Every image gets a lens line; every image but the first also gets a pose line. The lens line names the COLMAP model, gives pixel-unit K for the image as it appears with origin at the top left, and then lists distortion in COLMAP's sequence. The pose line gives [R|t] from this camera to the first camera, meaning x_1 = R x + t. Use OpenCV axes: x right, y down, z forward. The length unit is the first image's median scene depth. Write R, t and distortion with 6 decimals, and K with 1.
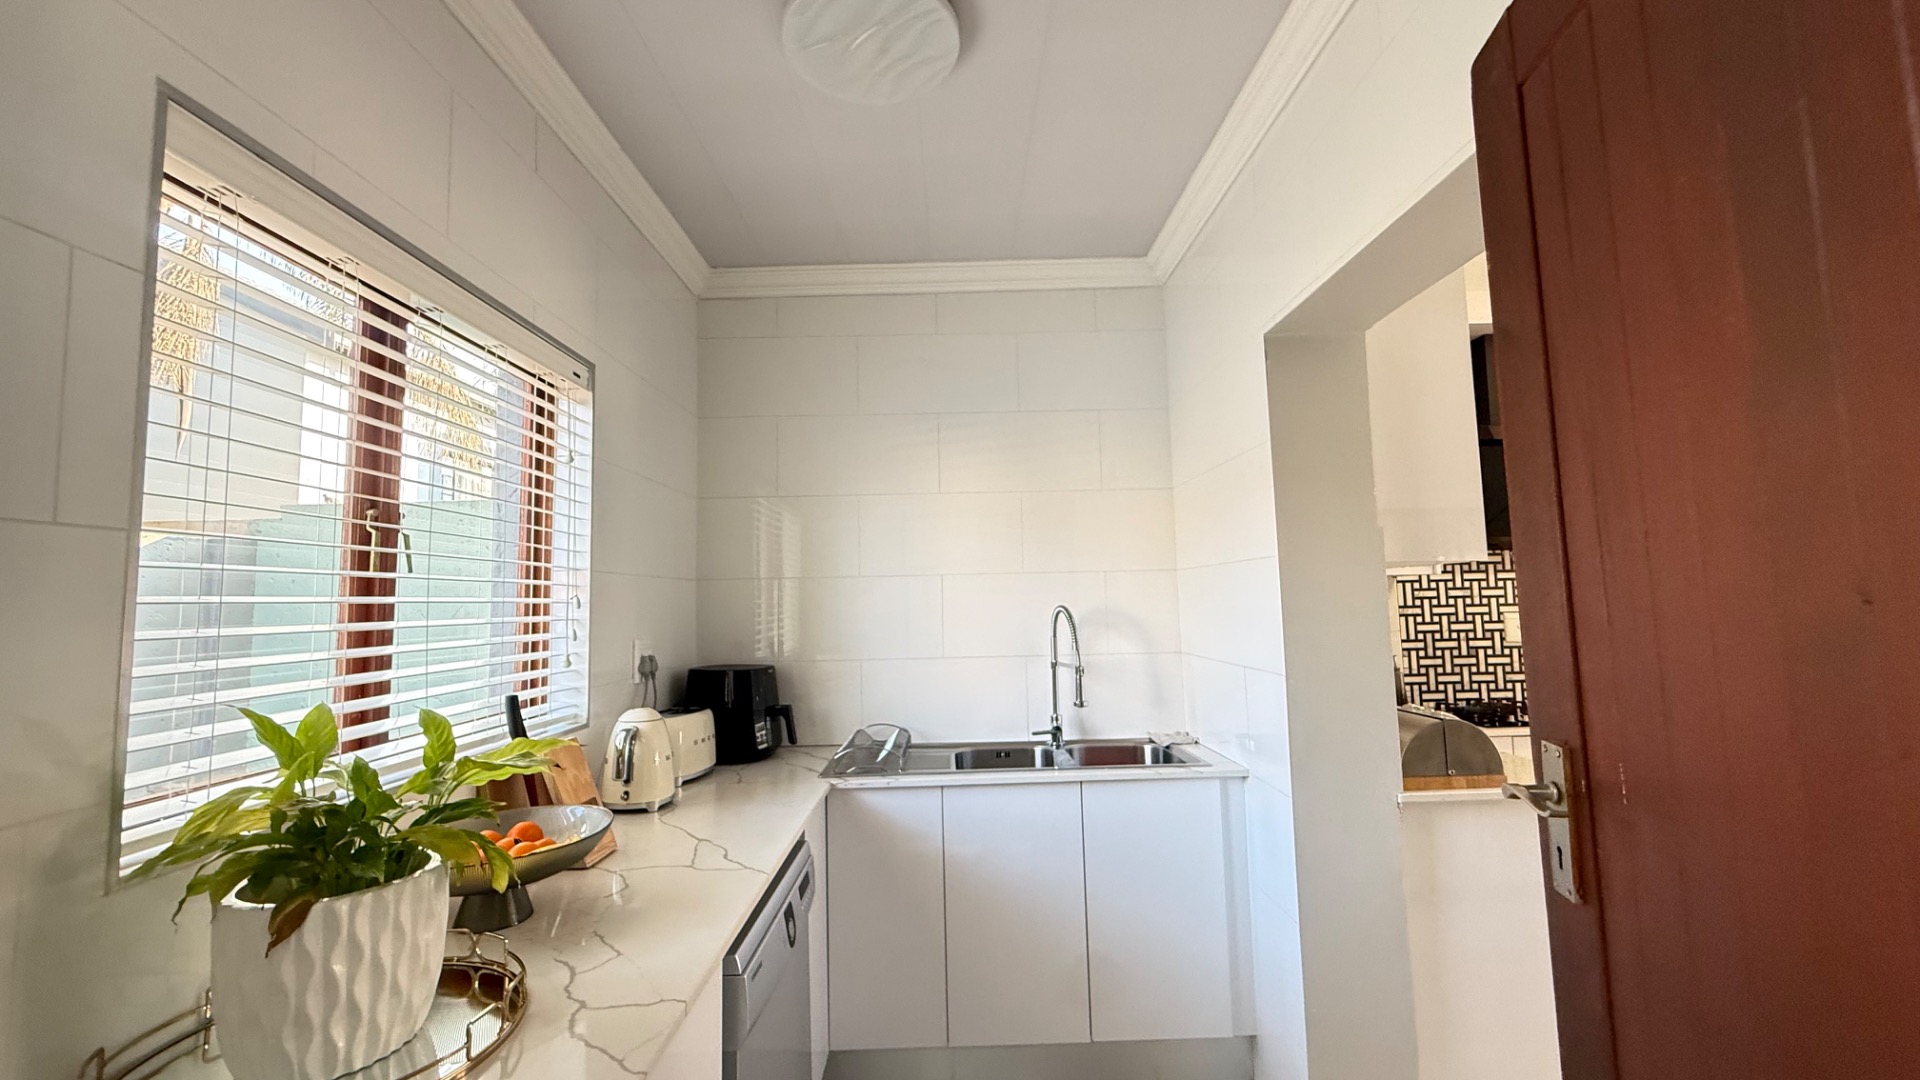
lens RADIAL K [[759.1, 0, 953.7], [0, 759.1, 539.1], [0, 0, 1]] dist [-0.001914, 0.000719]
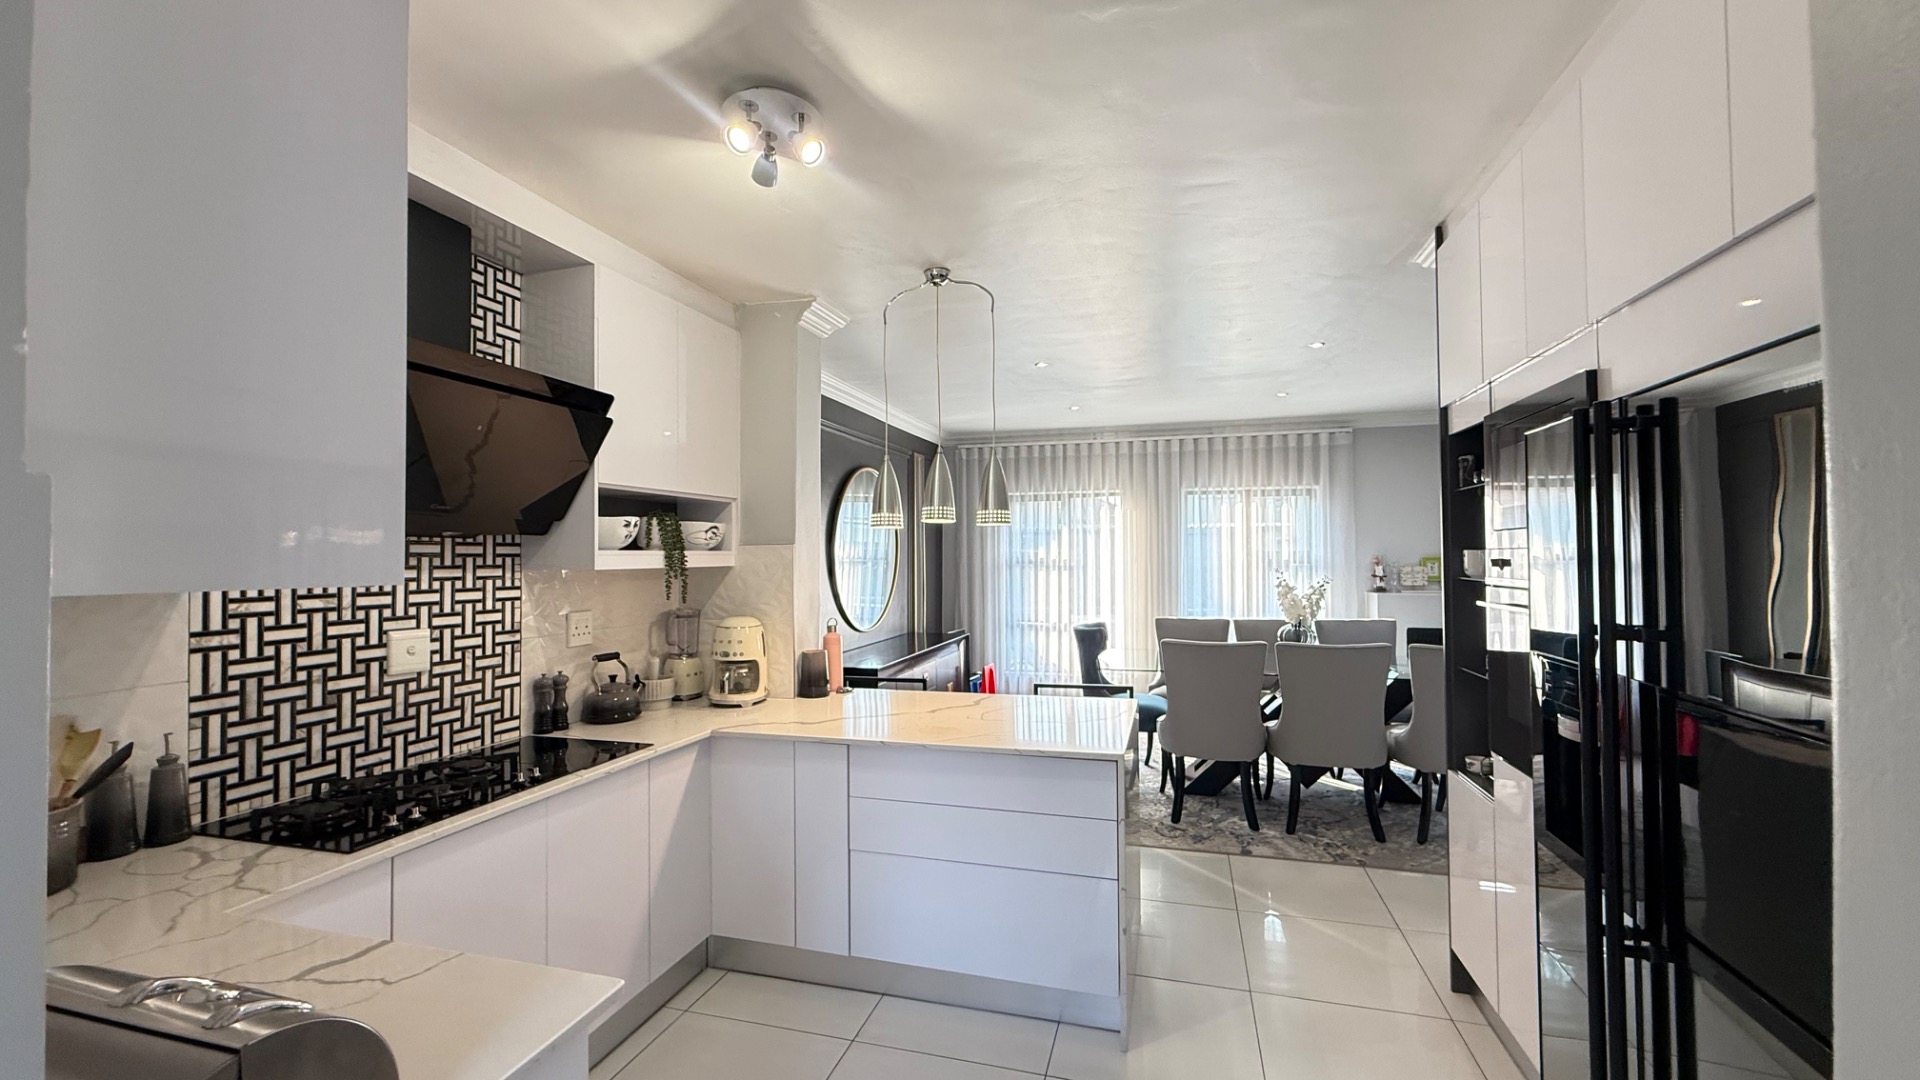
lens RADIAL K [[759.1, 0, 956.2], [0, 759.1, 537.9], [0, 0, 1]] dist [-0.001914, 0.000719]
pose [[0.274993, 0.044333, 0.960423, 0.227588], [-0.078008, 0.996672, -0.023670, -0.006116], [-0.958276, -0.068411, 0.277536, 0.354241]]
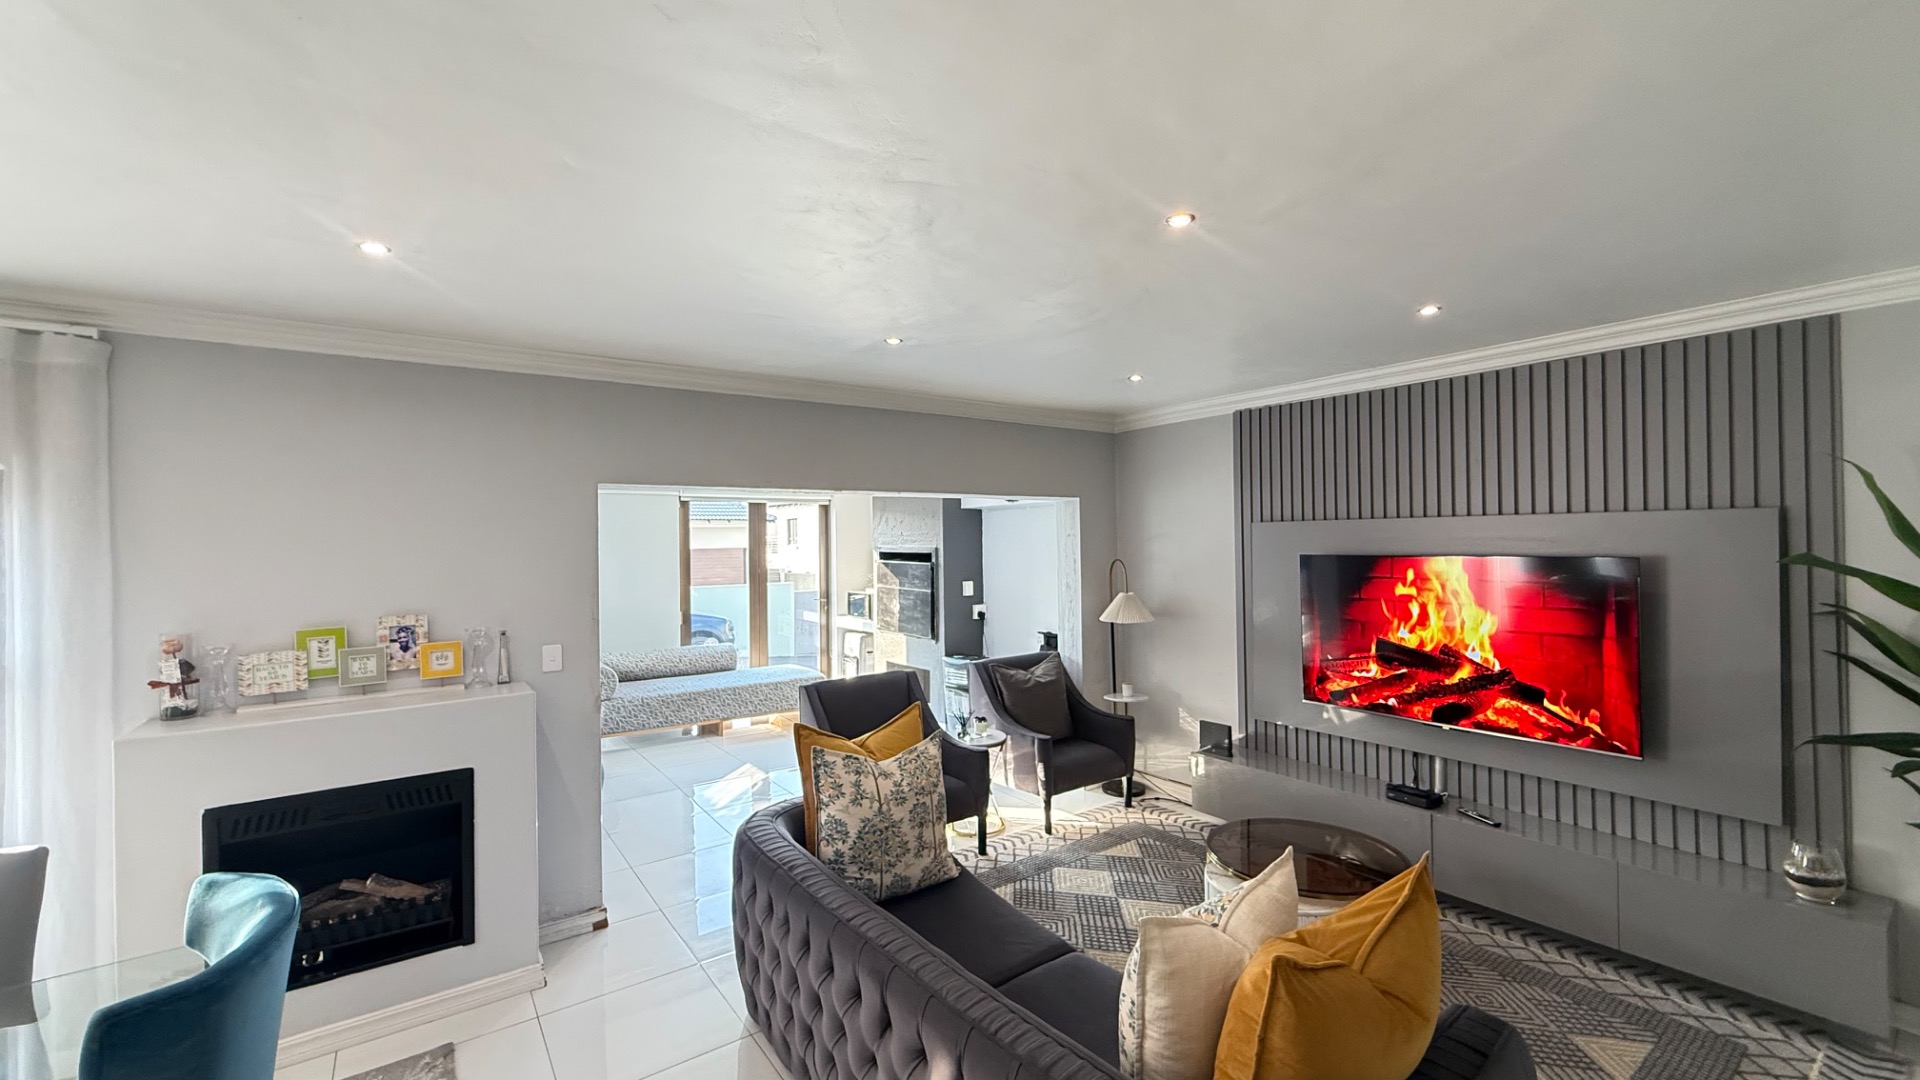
lens RADIAL K [[759.1, 0, 957.1], [0, 759.1, 542.5], [0, 0, 1]] dist [-0.001914, 0.000719]
pose [[-0.583031, 0.032218, 0.811811, 1.170733], [-0.035582, 0.997242, -0.065132, -0.162643], [-0.811671, -0.066859, -0.580276, -0.327638]]
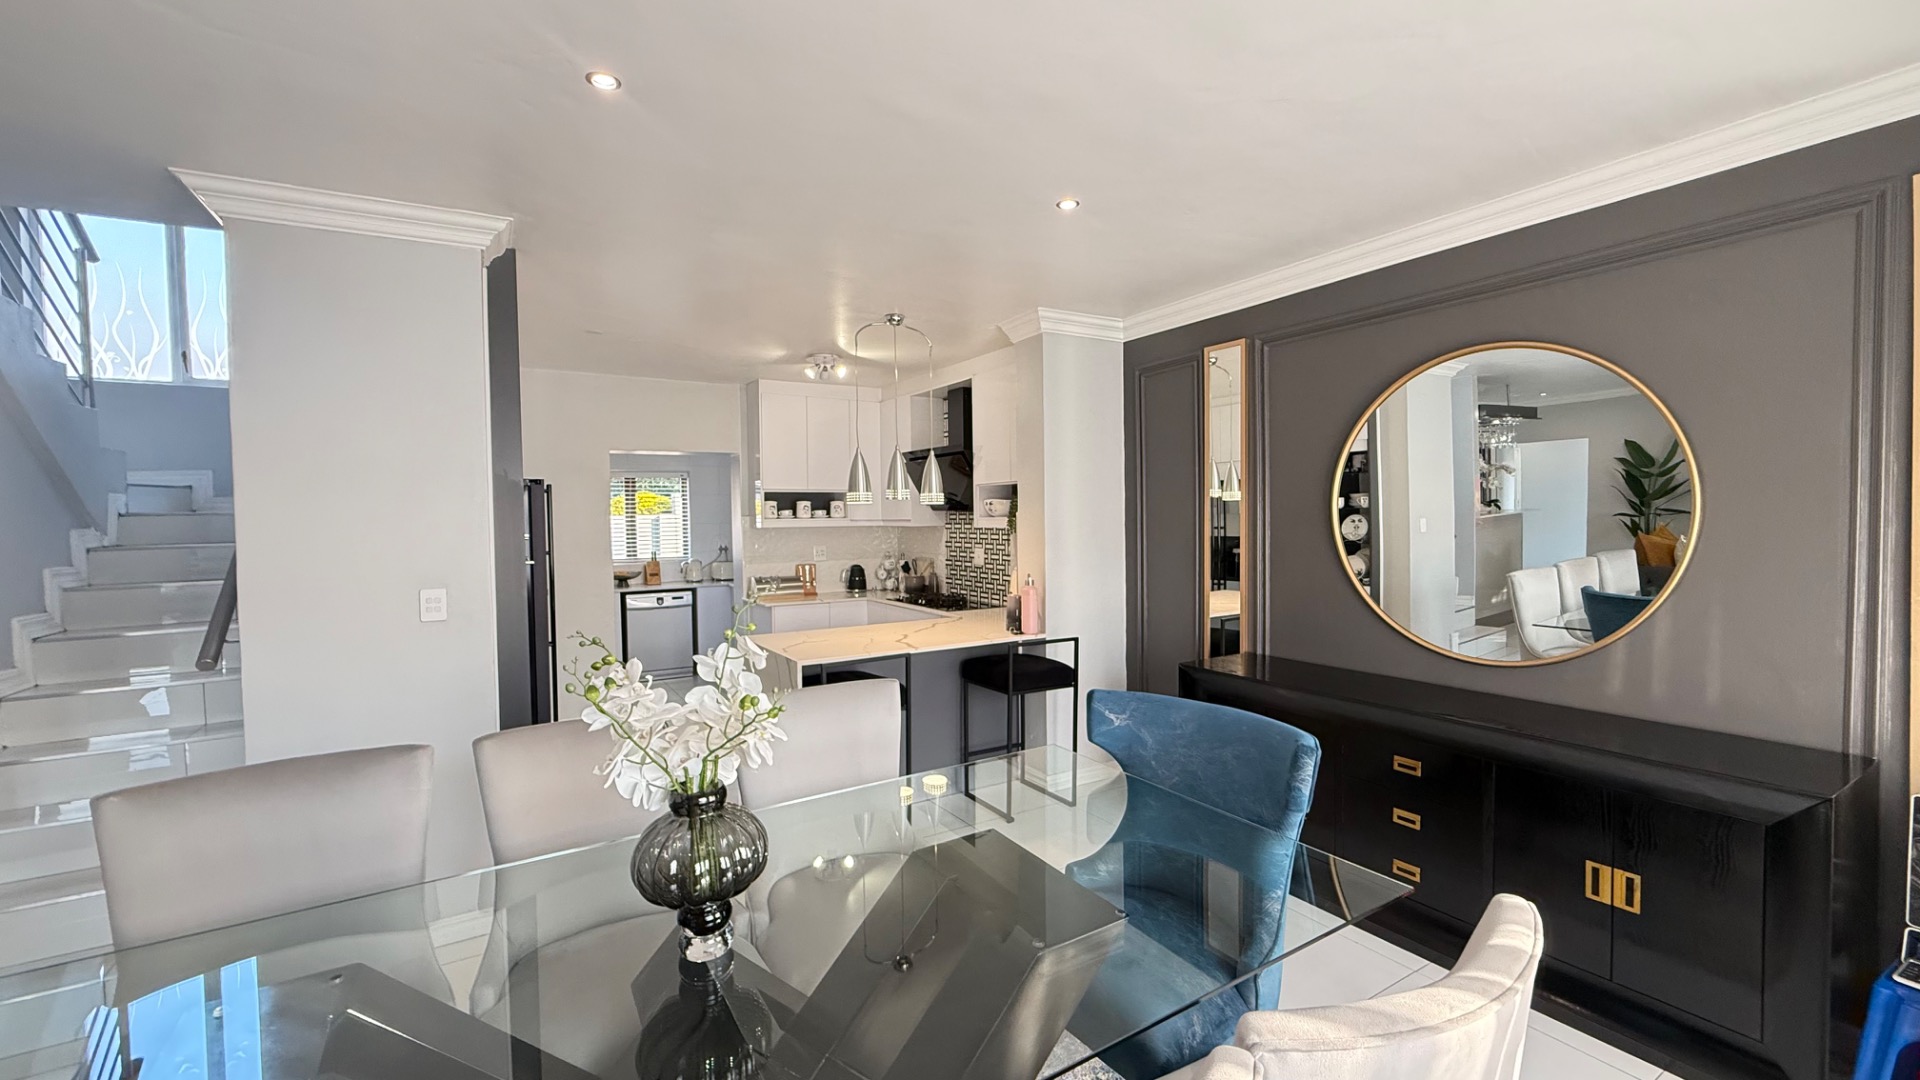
lens RADIAL K [[759.1, 0, 955.5], [0, 759.1, 534.2], [0, 0, 1]] dist [-0.001914, 0.000719]
pose [[0.523637, 0.036631, -0.851154, 2.191213], [0.071660, 0.993641, 0.086849, -0.089546], [0.848922, -0.106471, 0.517682, 0.059730]]
